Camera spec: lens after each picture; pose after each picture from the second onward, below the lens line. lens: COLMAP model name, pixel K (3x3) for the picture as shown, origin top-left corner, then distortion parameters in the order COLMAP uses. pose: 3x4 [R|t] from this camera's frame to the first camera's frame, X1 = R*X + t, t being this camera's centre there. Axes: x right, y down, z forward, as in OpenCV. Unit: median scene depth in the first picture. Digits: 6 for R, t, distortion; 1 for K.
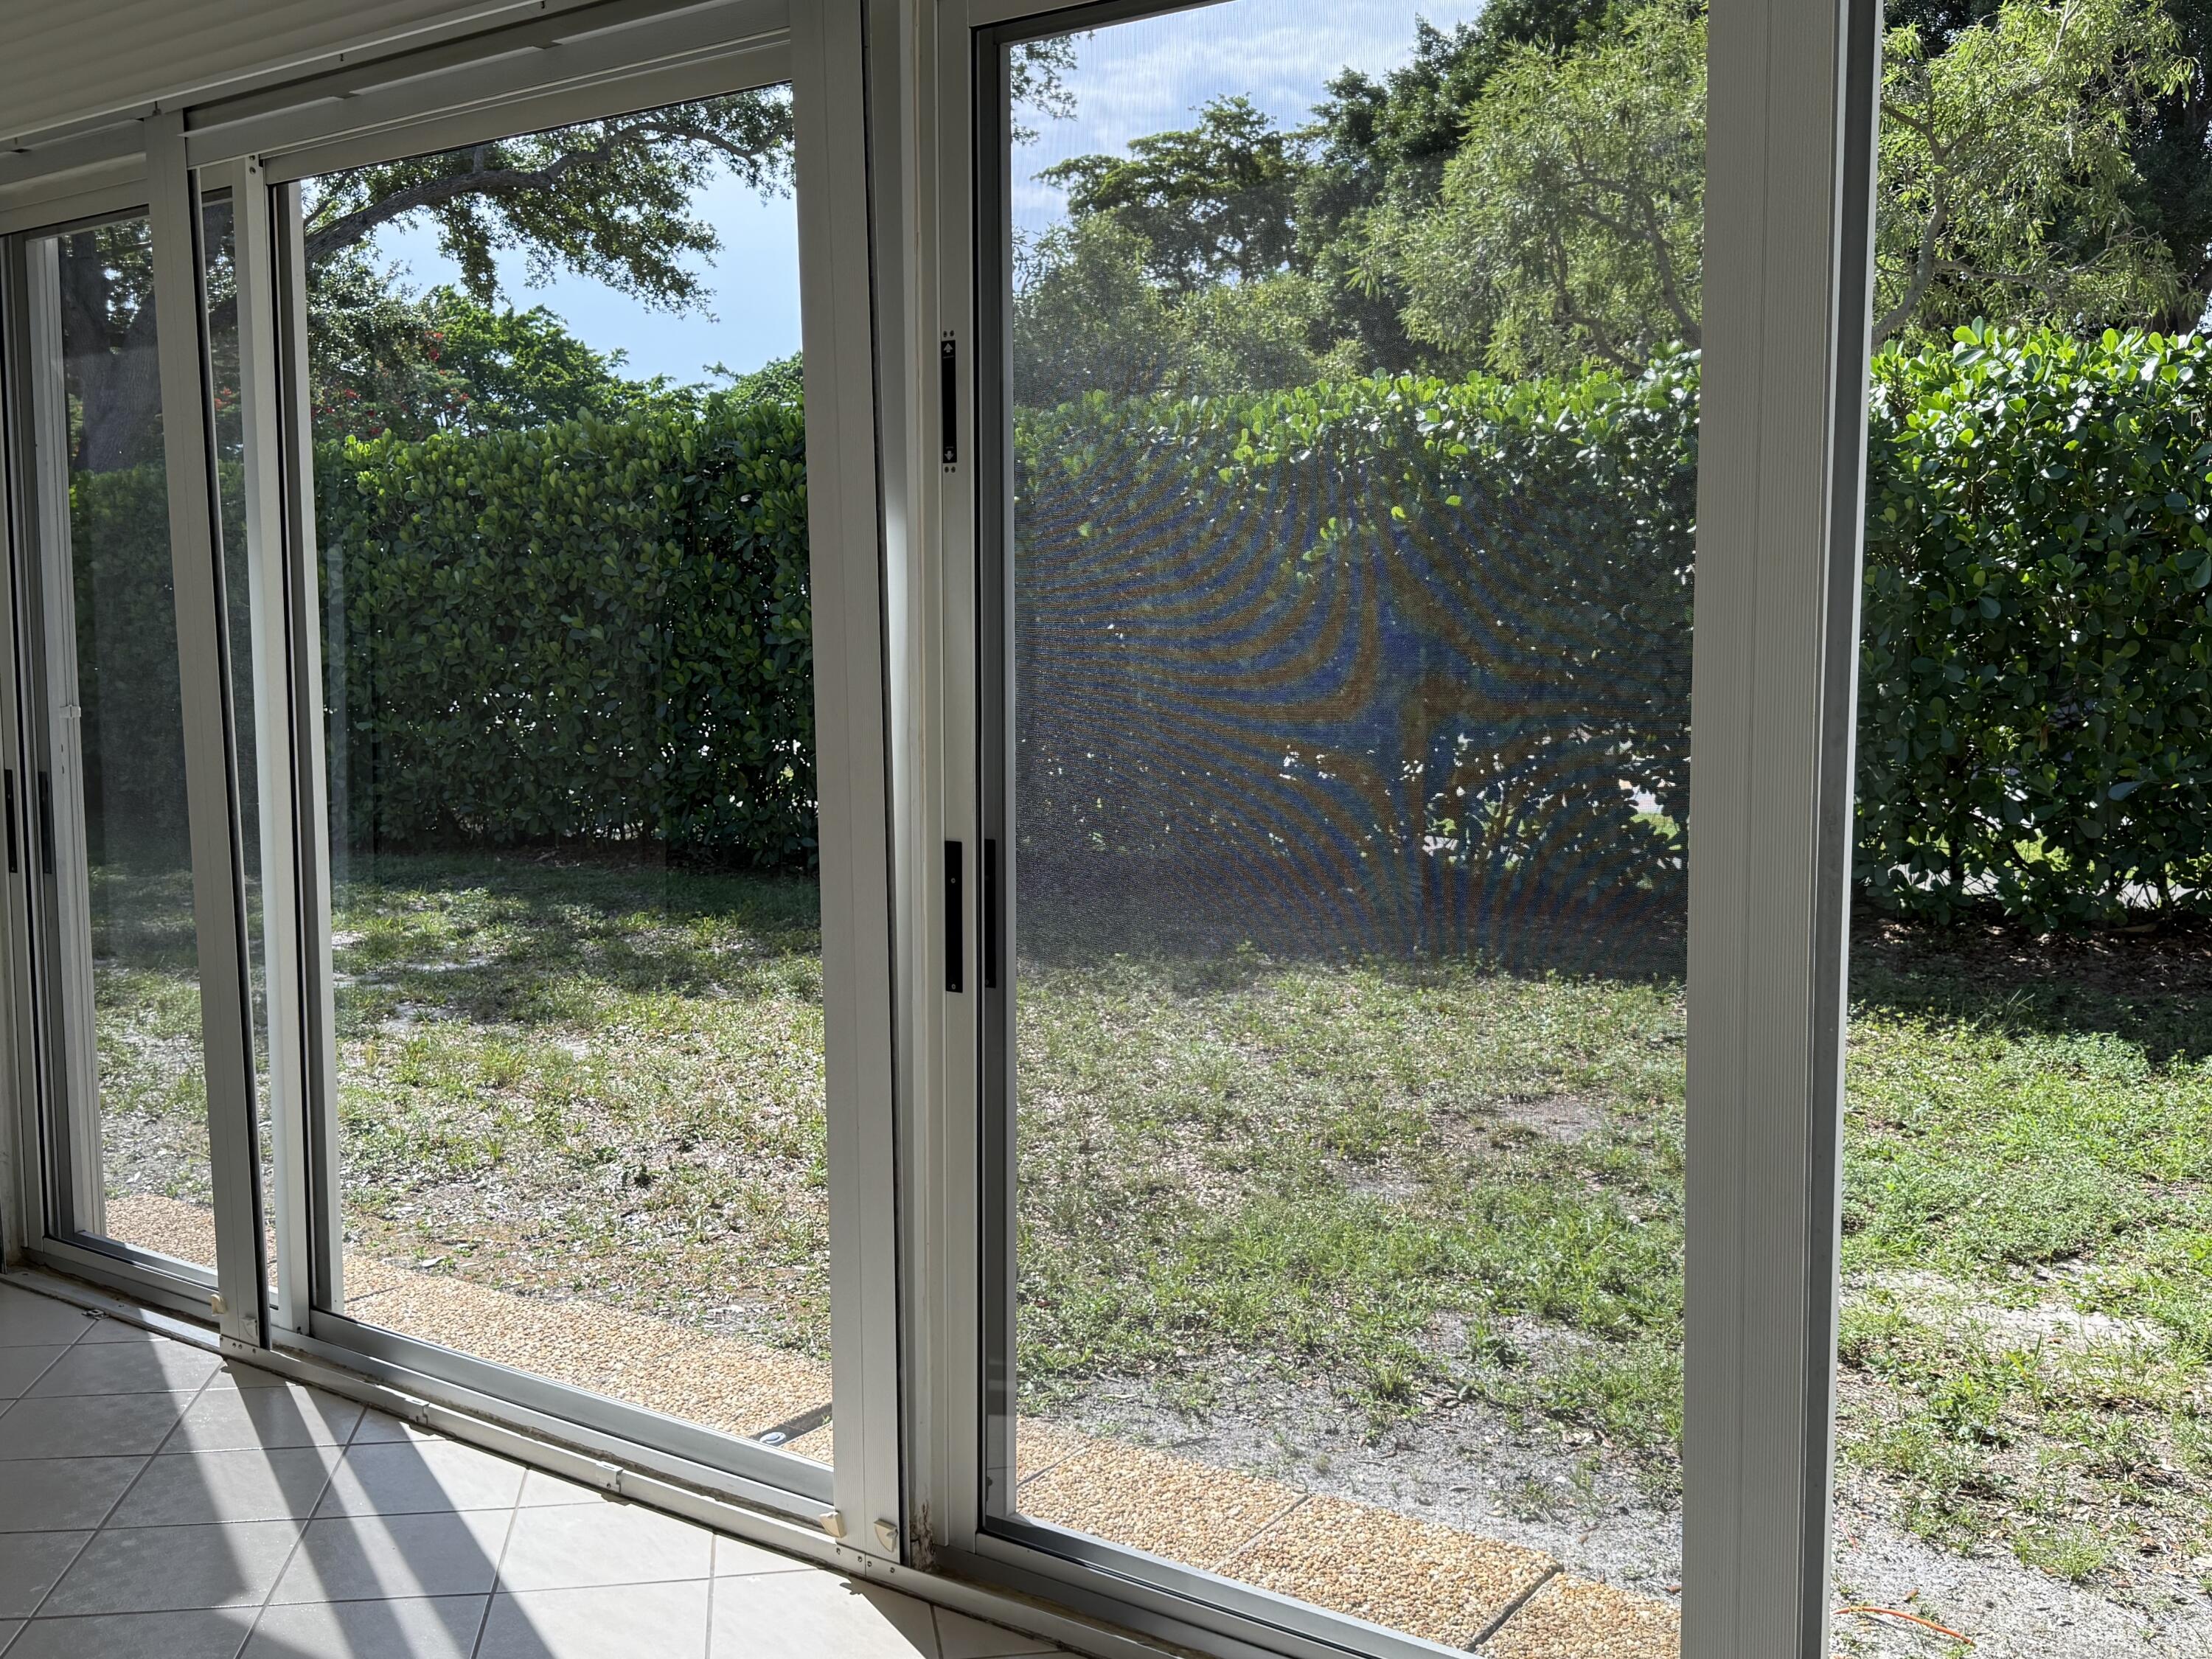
lens RADIAL K [[2083.8, 0, 1114.5], [0, 2083.8, 835.7], [0, 0, 1]] dist [0.200186, -0.452413]
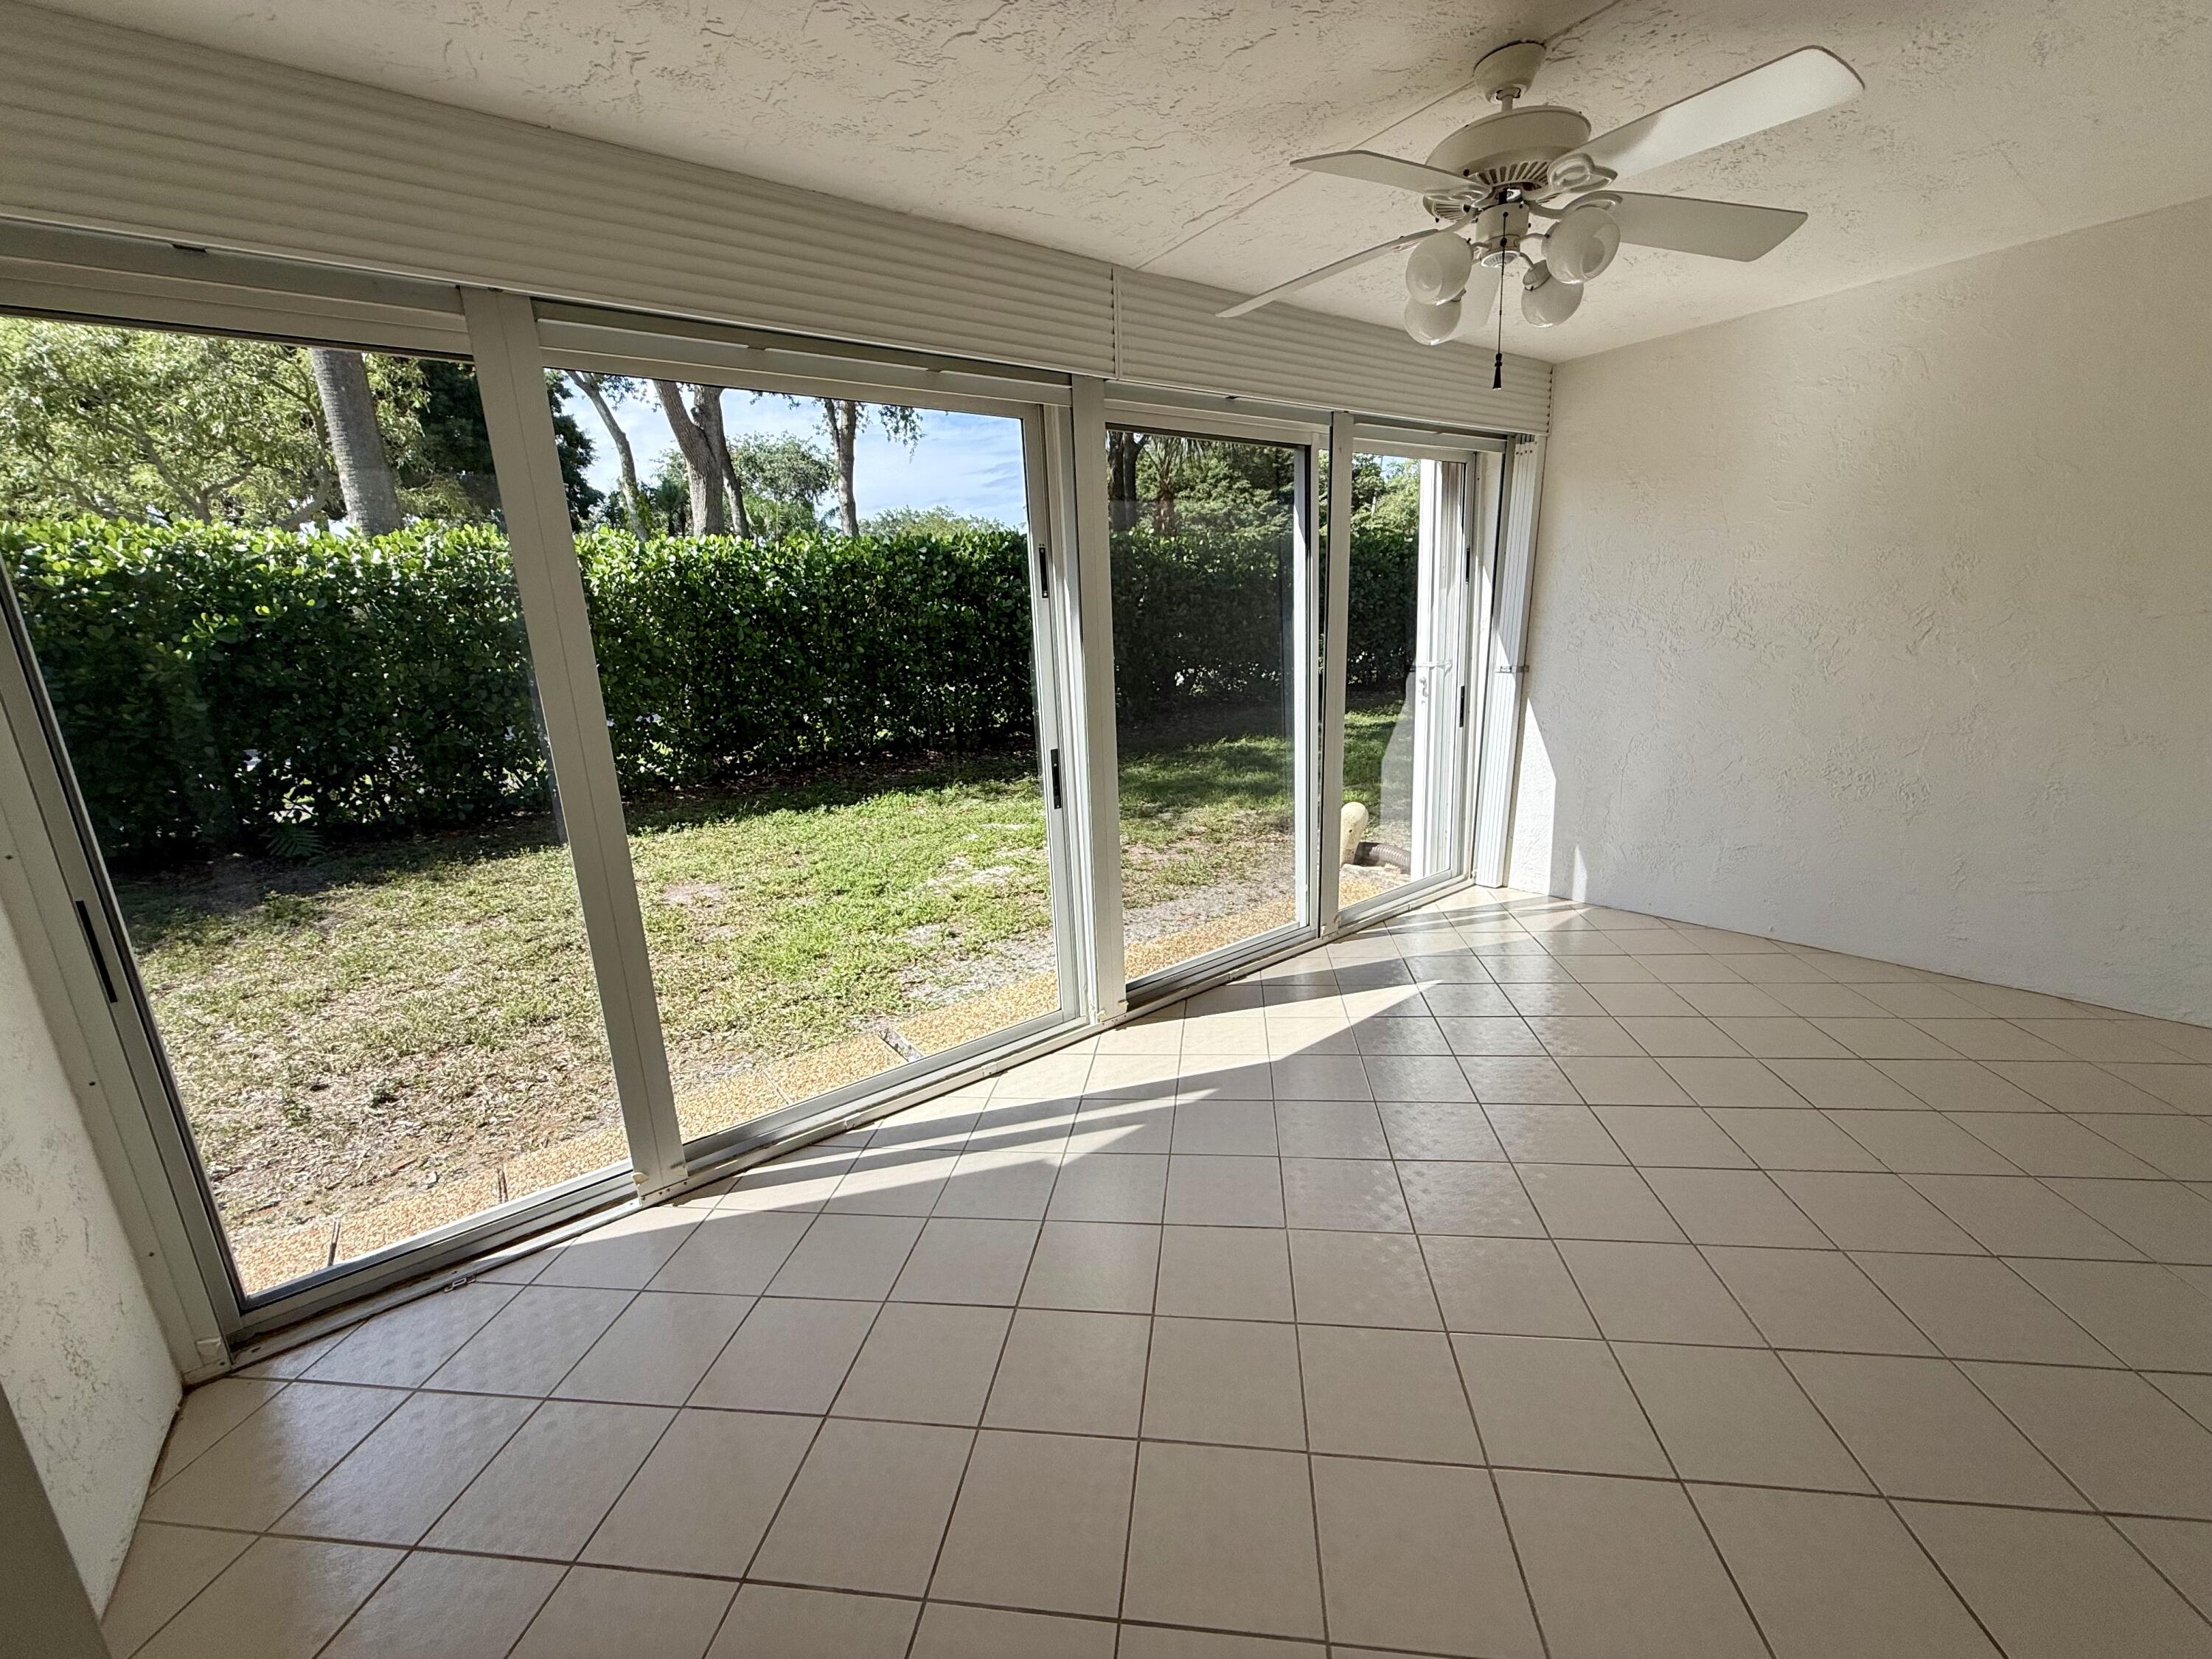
lens RADIAL K [[881.2, 0, 1099.7], [0, 881.2, 831.0], [0, 0, 1]] dist [-0.000928, 0.000047]
pose [[0.296602, -0.234863, 0.925671, -0.277294], [0.142957, 0.969285, 0.200123, -0.027654], [-0.944241, 0.072974, 0.321067, 0.166656]]
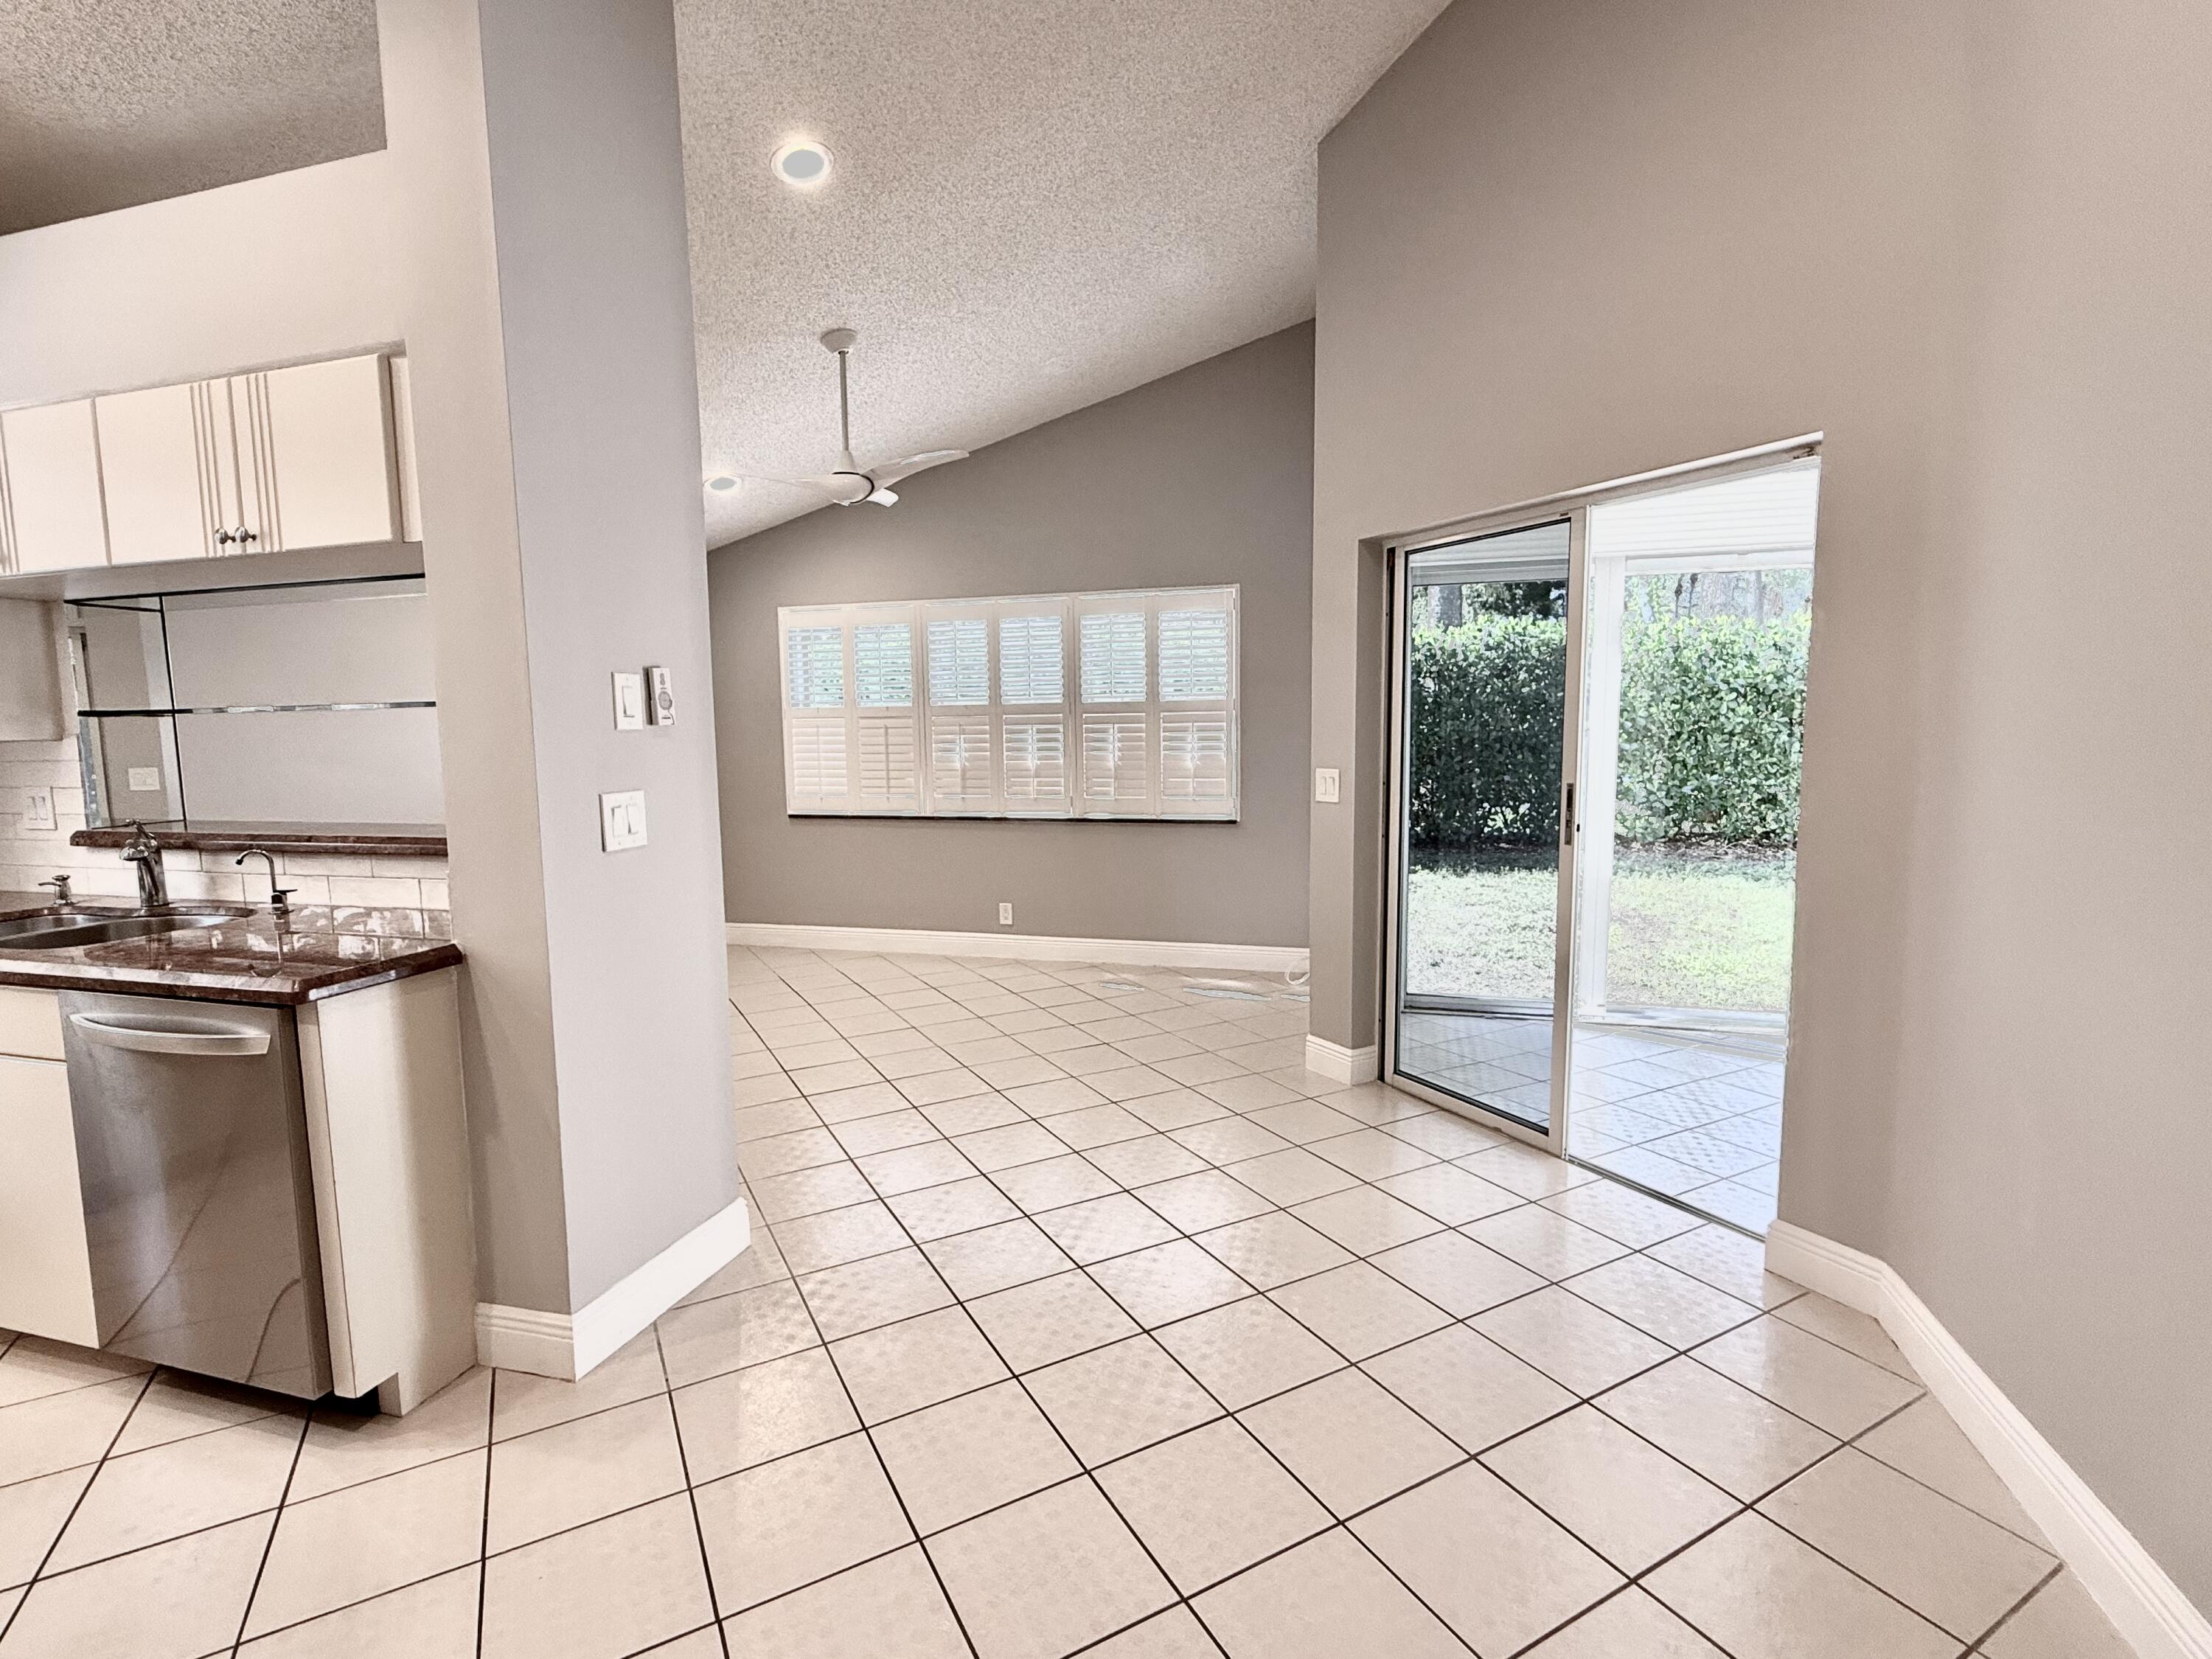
lens RADIAL K [[1035.1, 0, 1106.0], [0, 1035.1, 829.5], [0, 0, 1]] dist [-0.001977, -0.000551]
pose [[0.942446, -0.045396, 0.331261, -0.458718], [0.043421, 0.998967, 0.013364, -0.011991], [-0.331526, 0.001789, 0.943444, 0.001465]]
